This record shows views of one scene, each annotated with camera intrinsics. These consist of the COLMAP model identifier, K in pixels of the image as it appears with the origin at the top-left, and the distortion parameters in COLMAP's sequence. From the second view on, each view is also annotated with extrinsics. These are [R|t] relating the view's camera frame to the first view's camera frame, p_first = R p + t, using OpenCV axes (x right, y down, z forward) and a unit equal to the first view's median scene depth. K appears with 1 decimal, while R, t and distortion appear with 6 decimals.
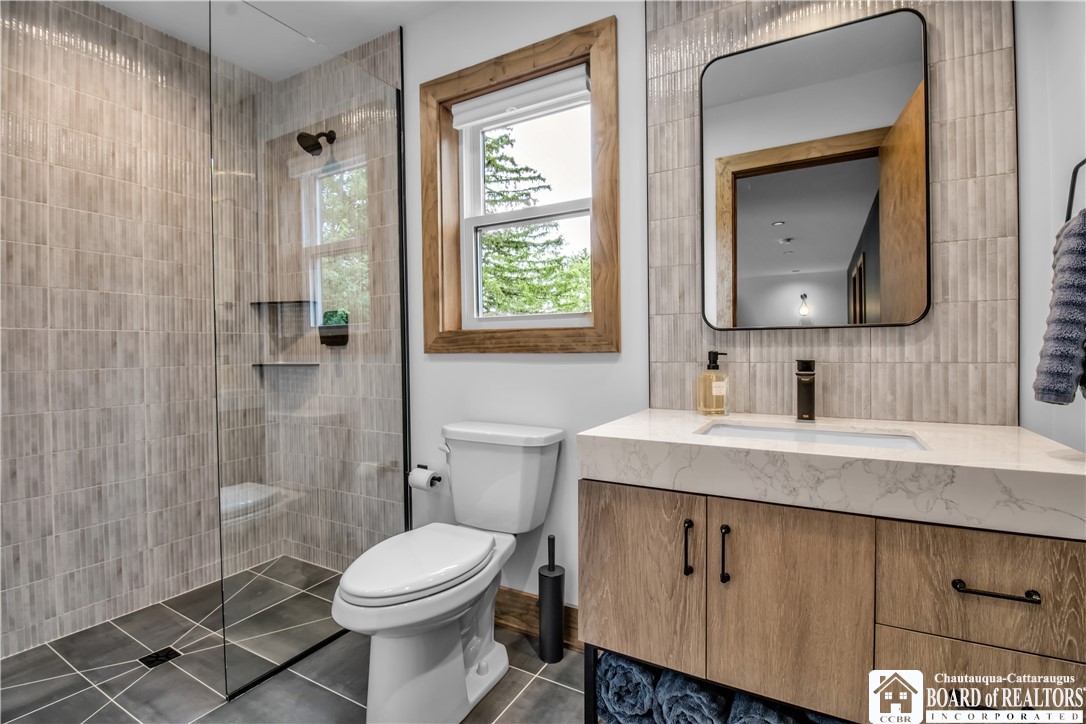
lens RADIAL K [[500.5, 0, 546.1], [0, 500.5, 352.8], [0, 0, 1]] dist [-0.002574, -0.011526]
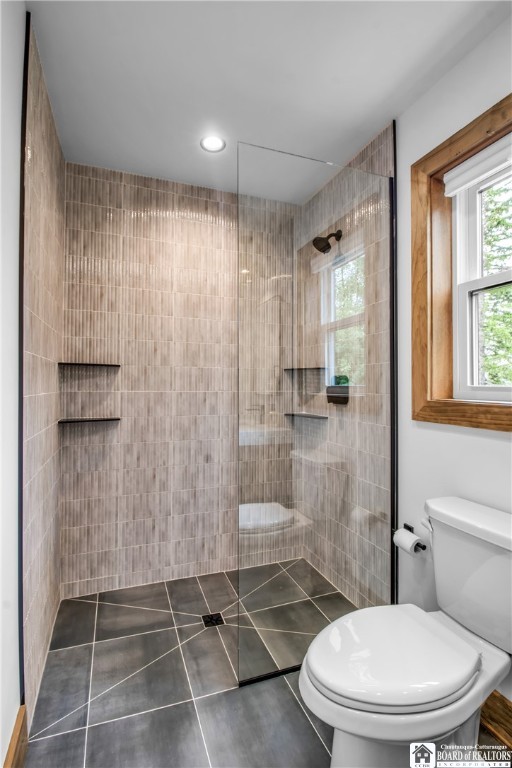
lens RADIAL K [[361.5, 0, 253.9], [0, 361.5, 380.3], [0, 0, 1]] dist [-0.000396, -0.010283]
pose [[0.759333, 0.010454, -0.650618, -0.003448], [-0.019310, 0.999793, -0.006472, -0.068041], [0.650415, 0.017478, 0.759378, 0.203407]]
